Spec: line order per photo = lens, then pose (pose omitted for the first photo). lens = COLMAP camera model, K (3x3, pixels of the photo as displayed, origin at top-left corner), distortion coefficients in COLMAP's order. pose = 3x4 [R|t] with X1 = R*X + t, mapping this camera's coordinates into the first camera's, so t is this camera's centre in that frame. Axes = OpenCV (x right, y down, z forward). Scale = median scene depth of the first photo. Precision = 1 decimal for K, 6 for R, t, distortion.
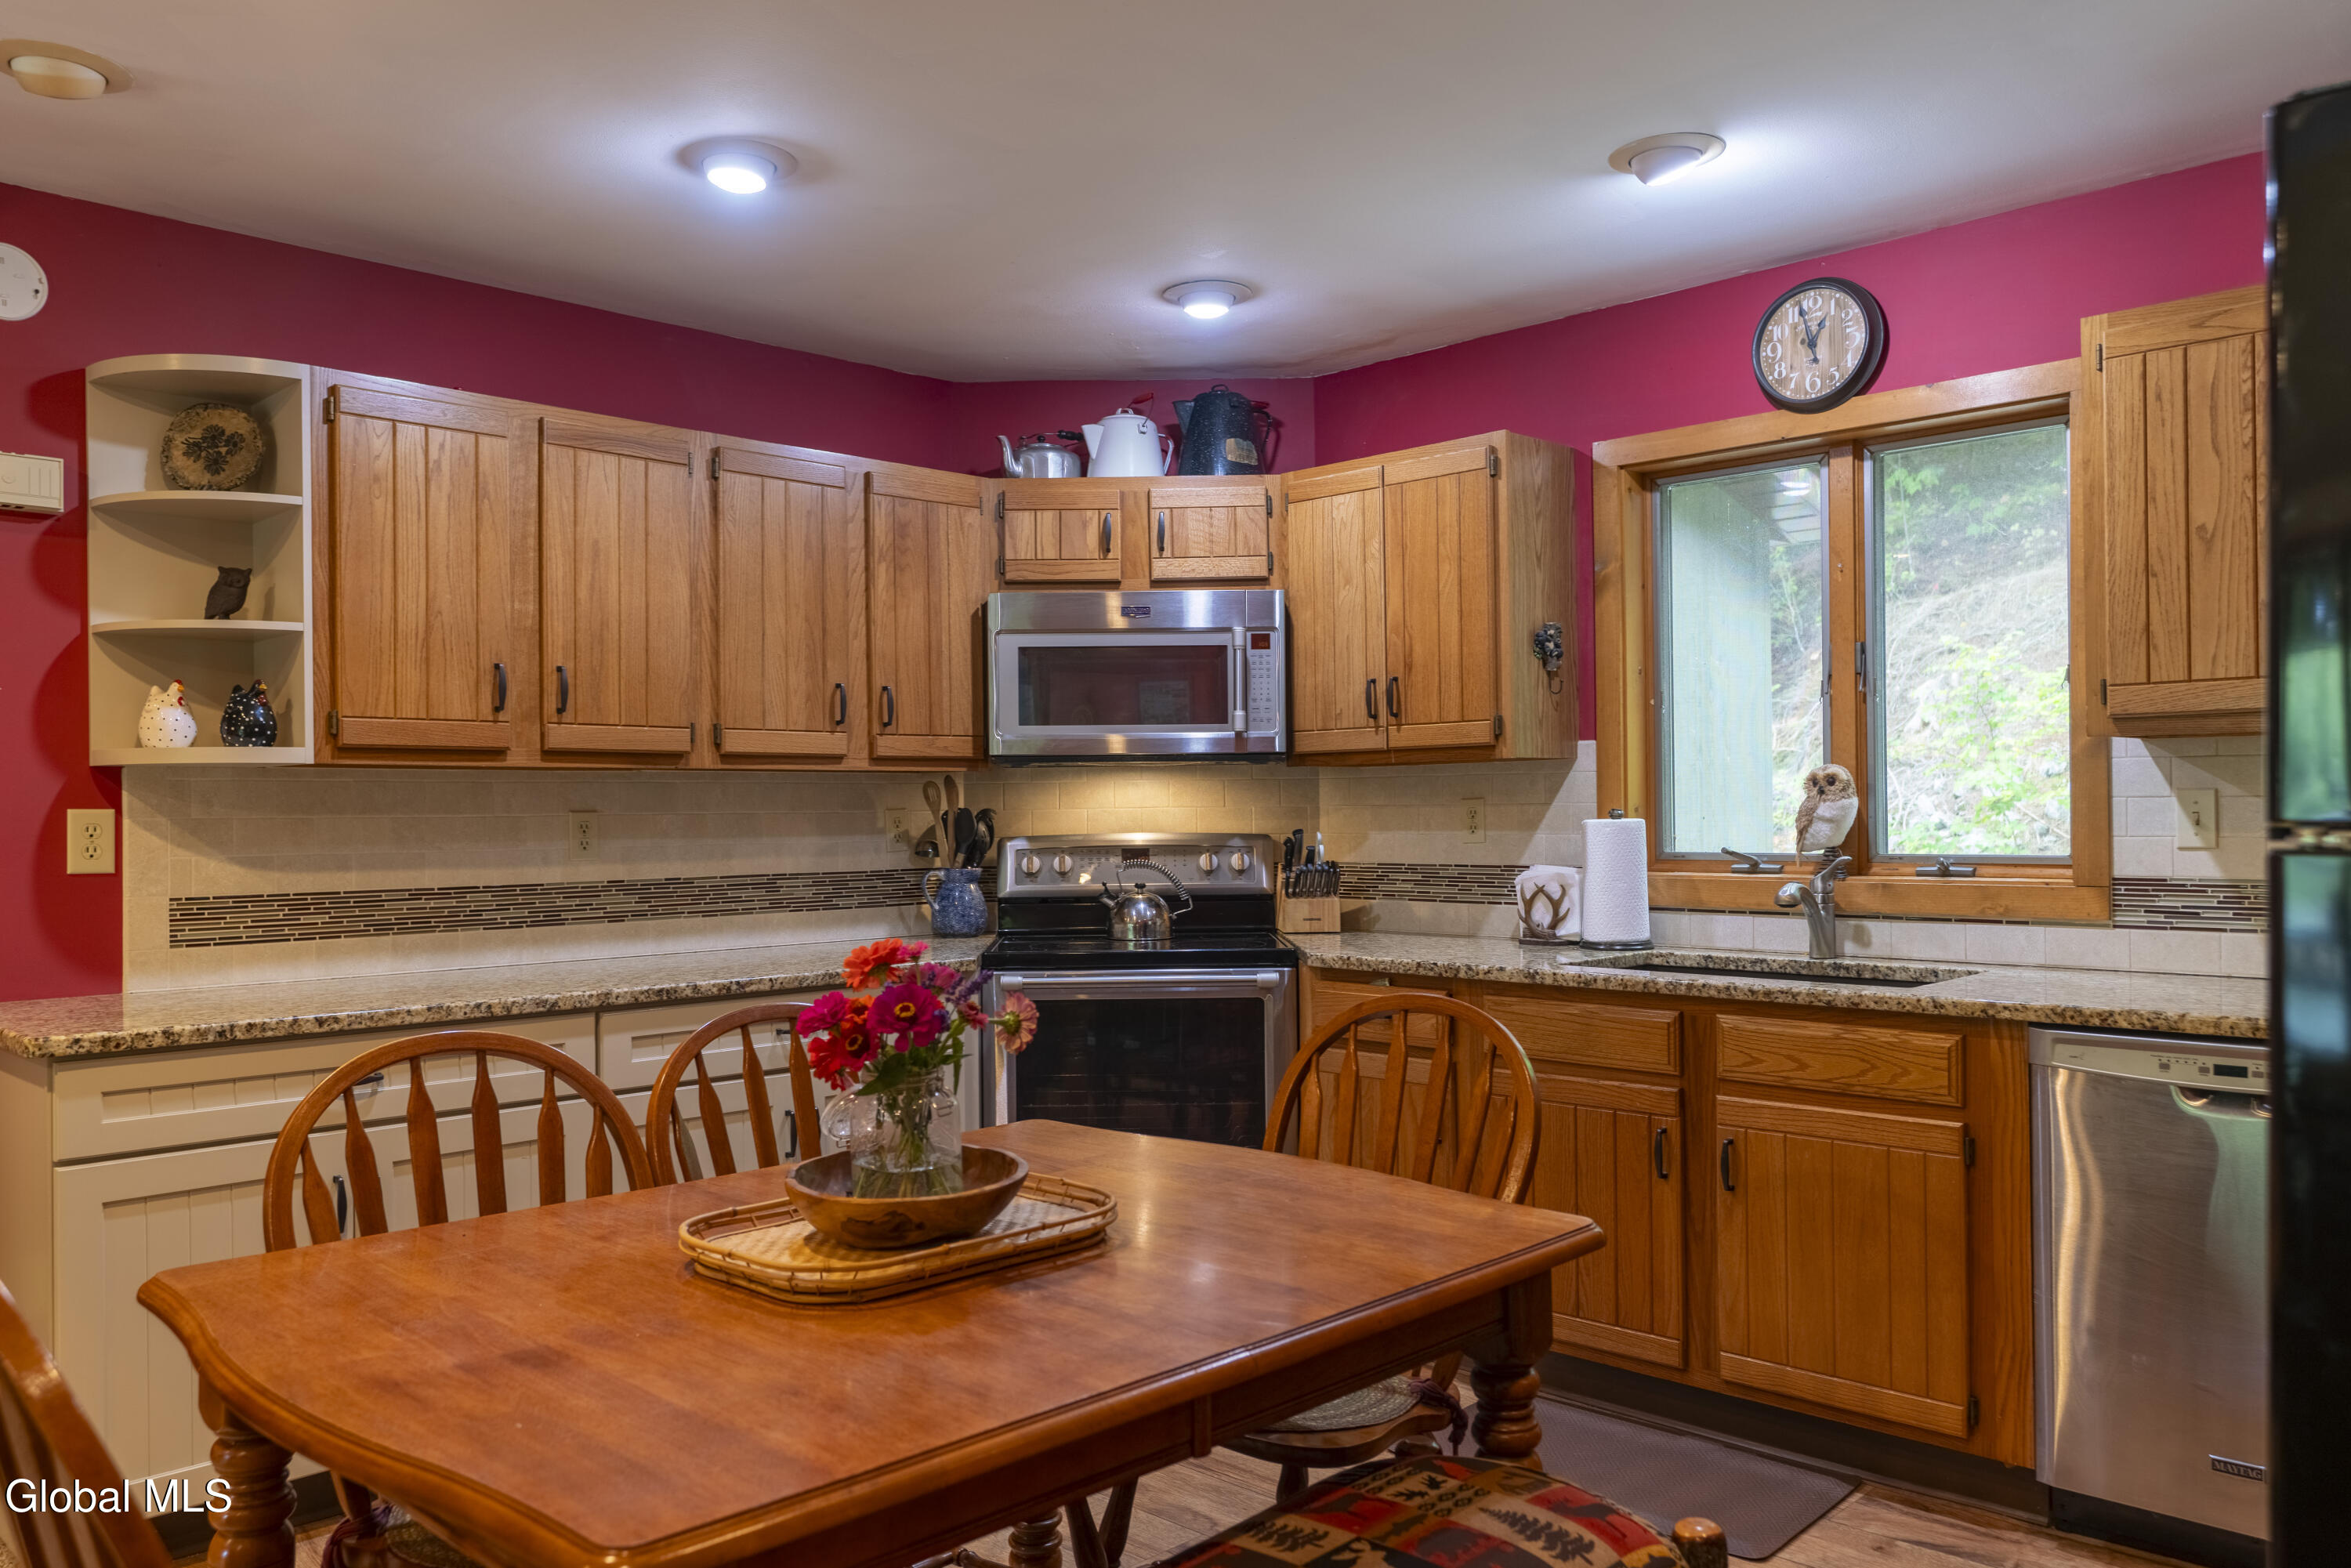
lens RADIAL K [[1794.3, 0, 1174.8], [0, 1794.3, 787.8], [0, 0, 1]] dist [0.035034, -0.001600]
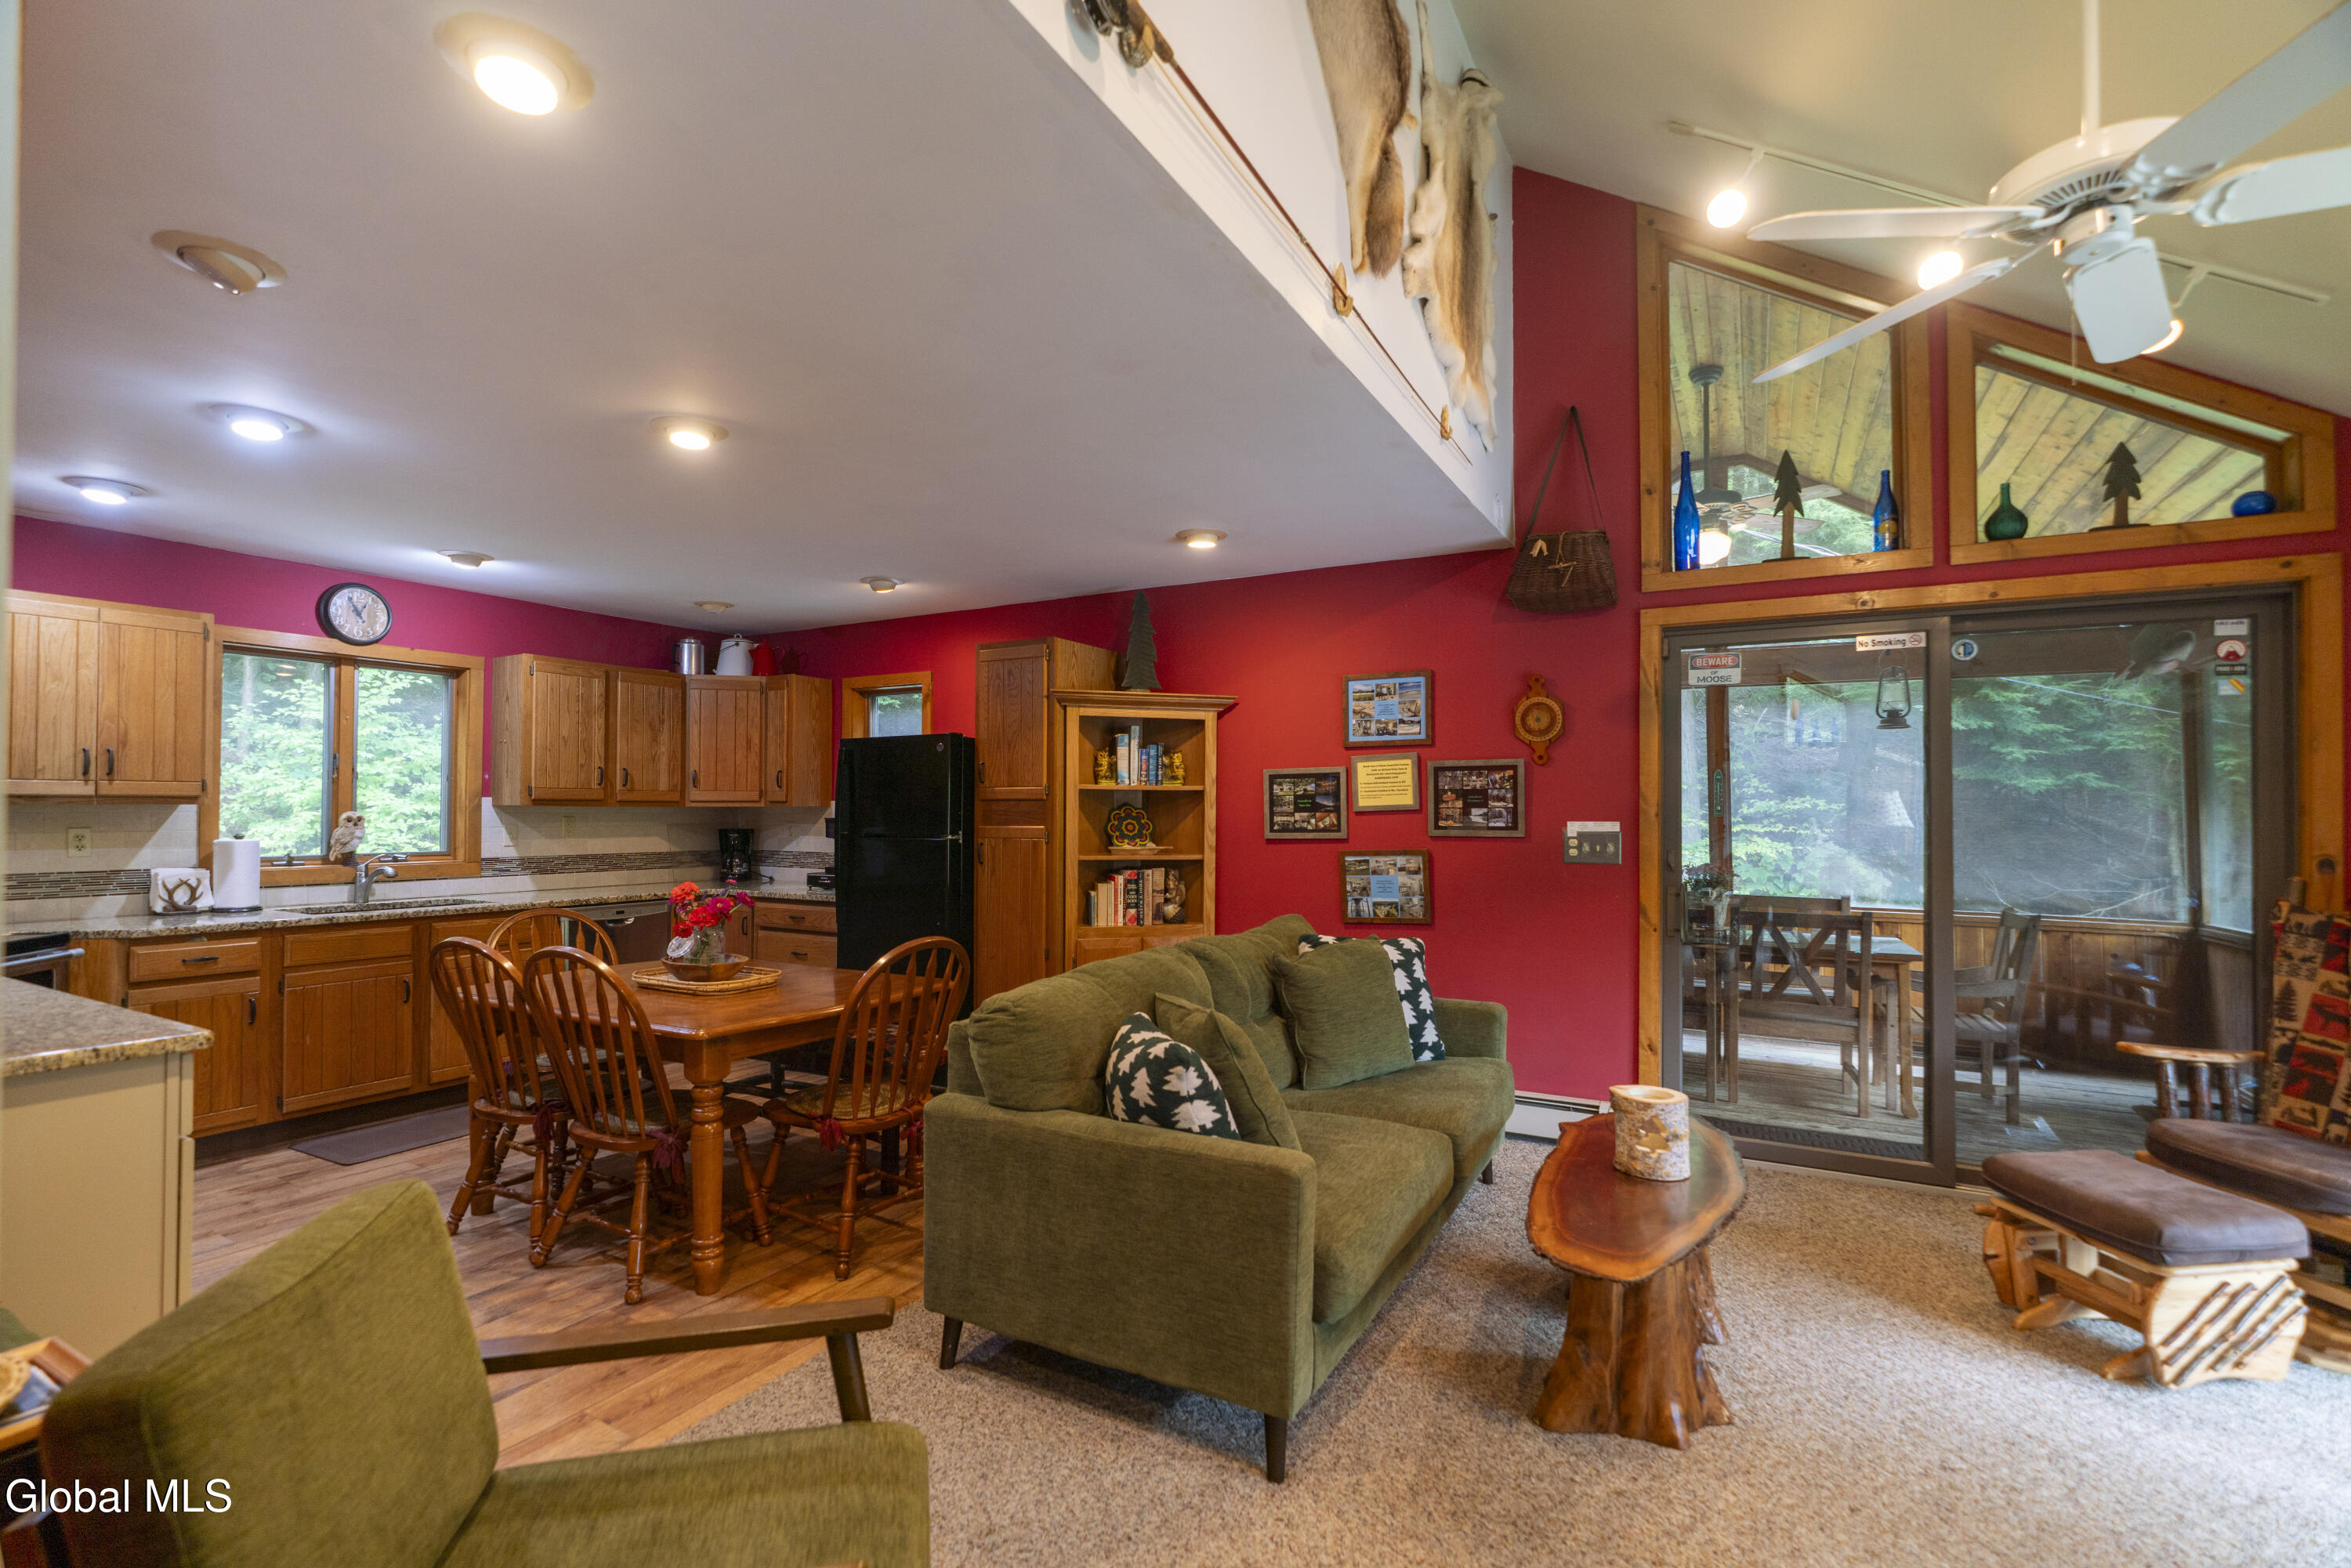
lens RADIAL K [[1051.3, 0, 1173.0], [0, 1051.3, 792.1], [0, 0, 1]] dist [0.000488, 0.001763]
pose [[-0.279762, 0.028451, 0.959648, -1.003571], [-0.011974, 0.999380, -0.033119, -0.006185], [-0.959995, -0.020756, -0.279248, 0.383659]]
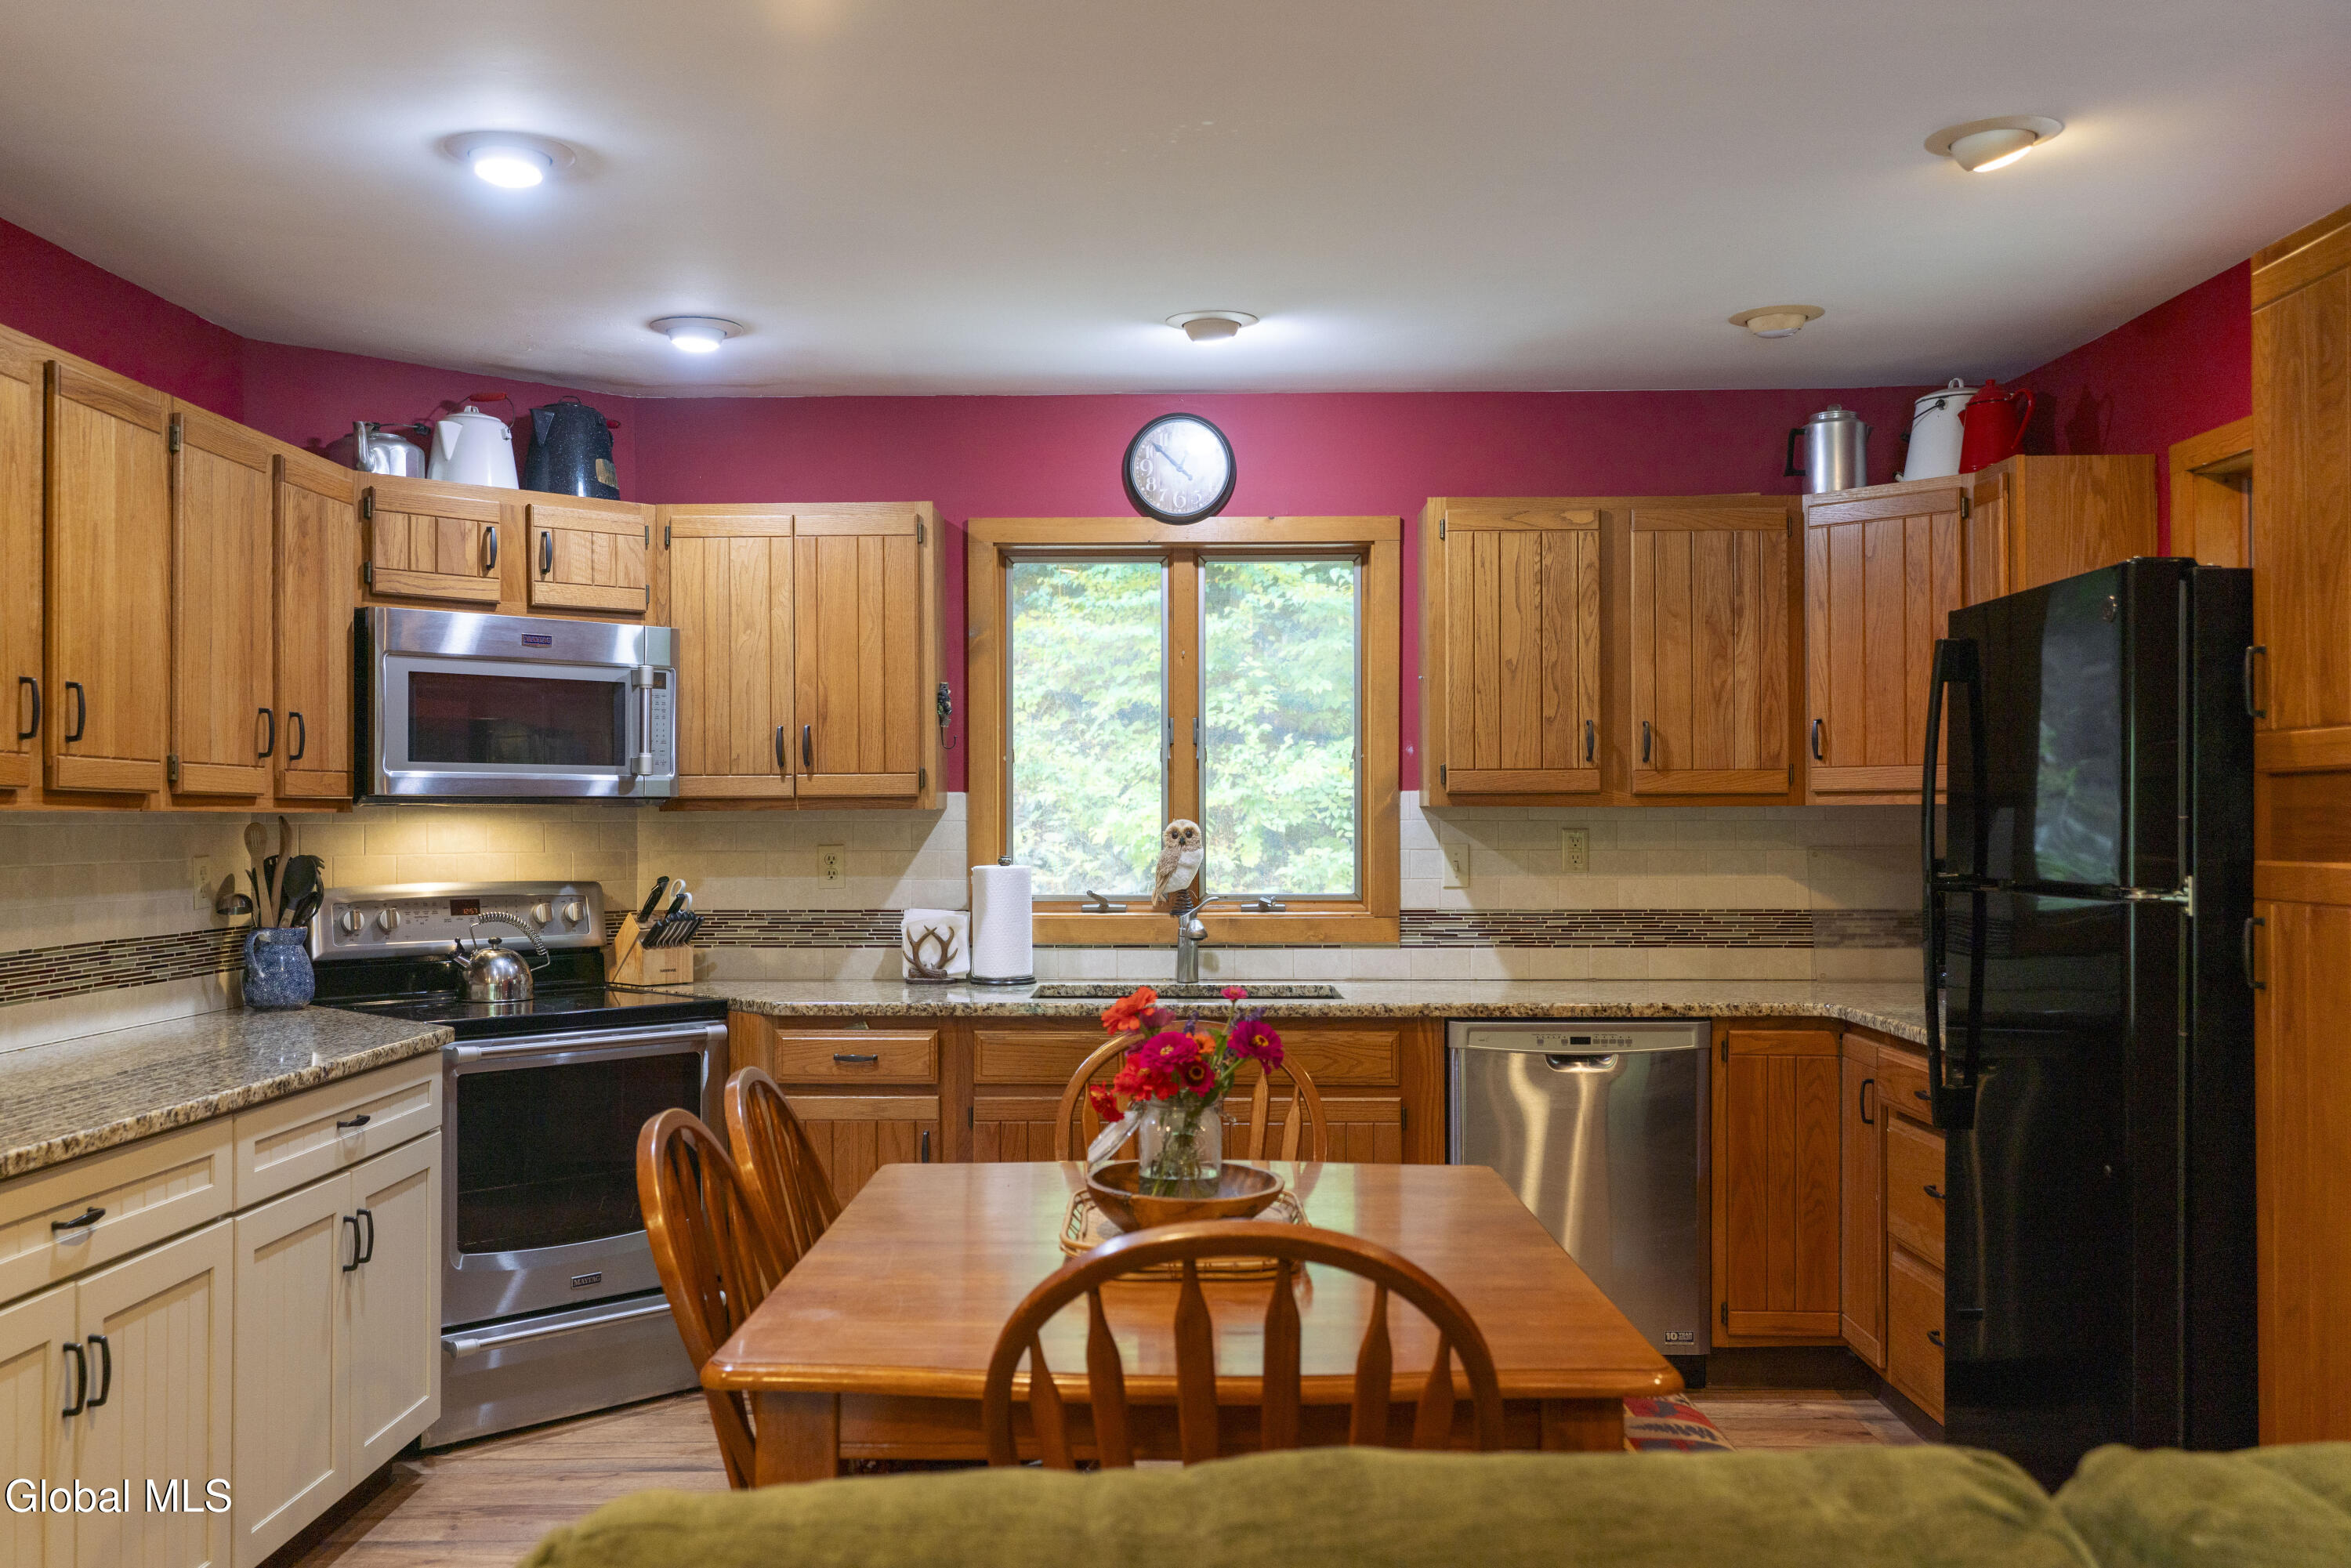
lens RADIAL K [[2105.6, 0, 1168.7], [0, 2105.6, 793.4], [0, 0, 1]] dist [0.015916, 0.001228]
pose [[0.711921, 0.017290, 0.702047, -0.570944], [-0.014358, 0.999846, -0.010065, -0.014953], [-0.702113, -0.002915, 0.712059, 0.012192]]
